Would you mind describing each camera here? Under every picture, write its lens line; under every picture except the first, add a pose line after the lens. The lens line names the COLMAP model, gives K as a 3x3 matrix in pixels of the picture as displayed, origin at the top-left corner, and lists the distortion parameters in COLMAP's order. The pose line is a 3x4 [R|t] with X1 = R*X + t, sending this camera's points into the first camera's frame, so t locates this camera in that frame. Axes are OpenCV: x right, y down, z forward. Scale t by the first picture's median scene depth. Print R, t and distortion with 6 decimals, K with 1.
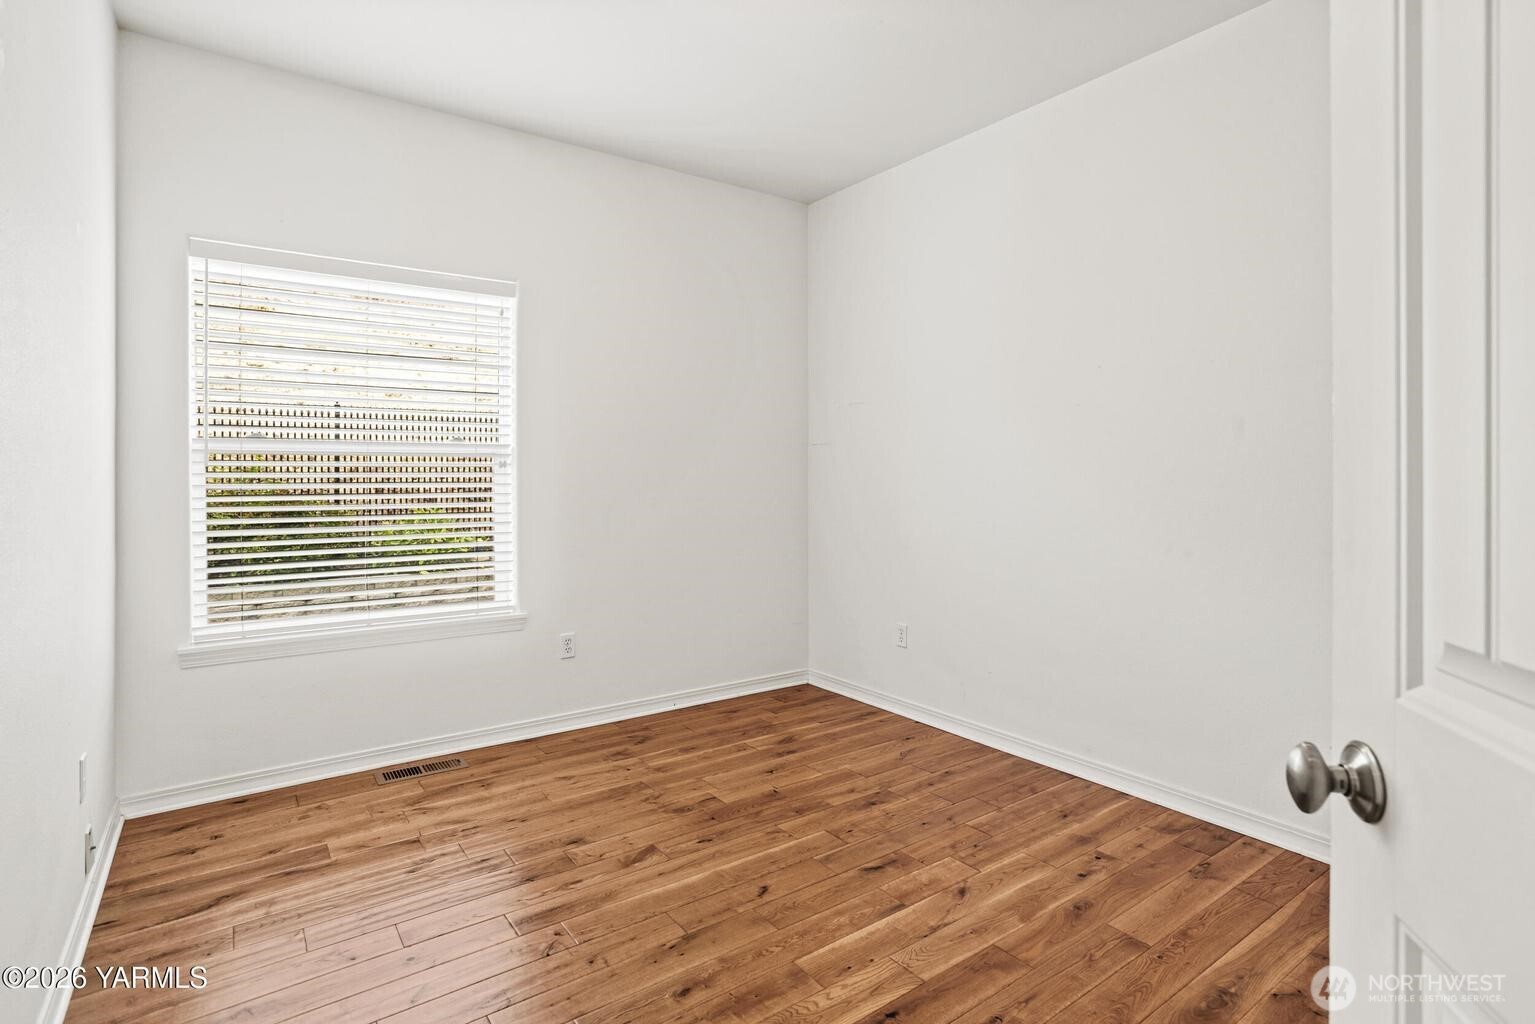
lens RADIAL K [[801.9, 0, 771.6], [0, 801.9, 479.4], [0, 0, 1]] dist [-0.057682, 0.032223]
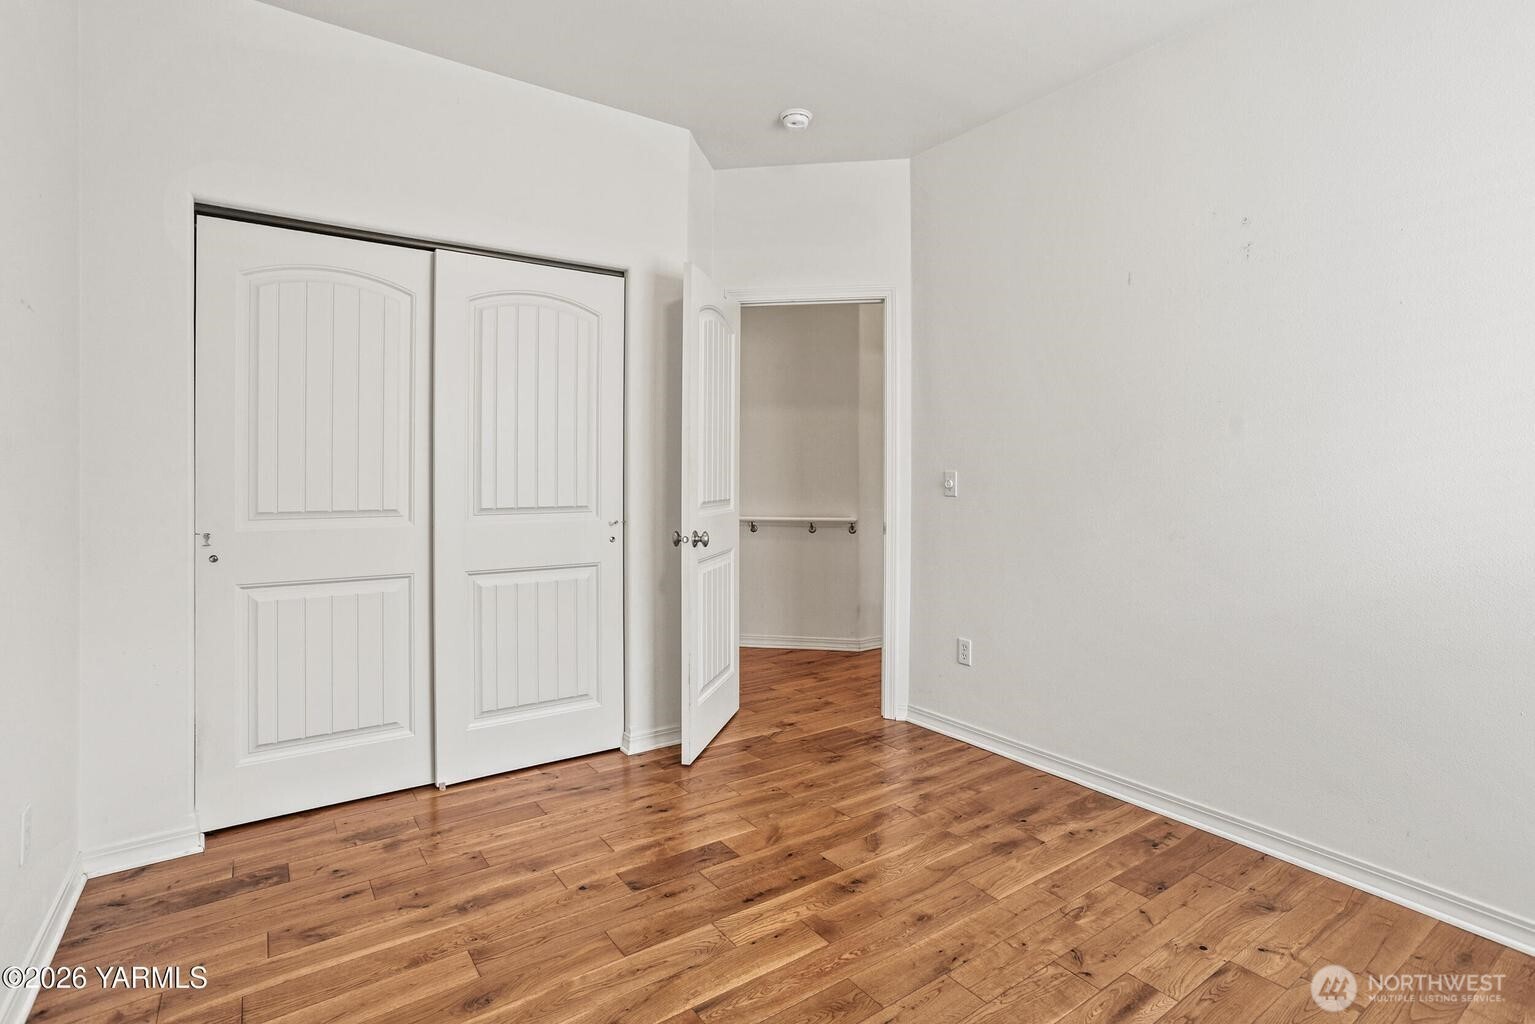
lens RADIAL K [[734.4, 0, 776.6], [0, 734.4, 472.9], [0, 0, 1]] dist [-0.023819, 0.000576]
pose [[-0.999991, -0.003889, 0.001564, 0.094198], [-0.003880, 0.999976, 0.005731, -0.012825], [-0.001587, 0.005725, -0.999982, 1.873523]]
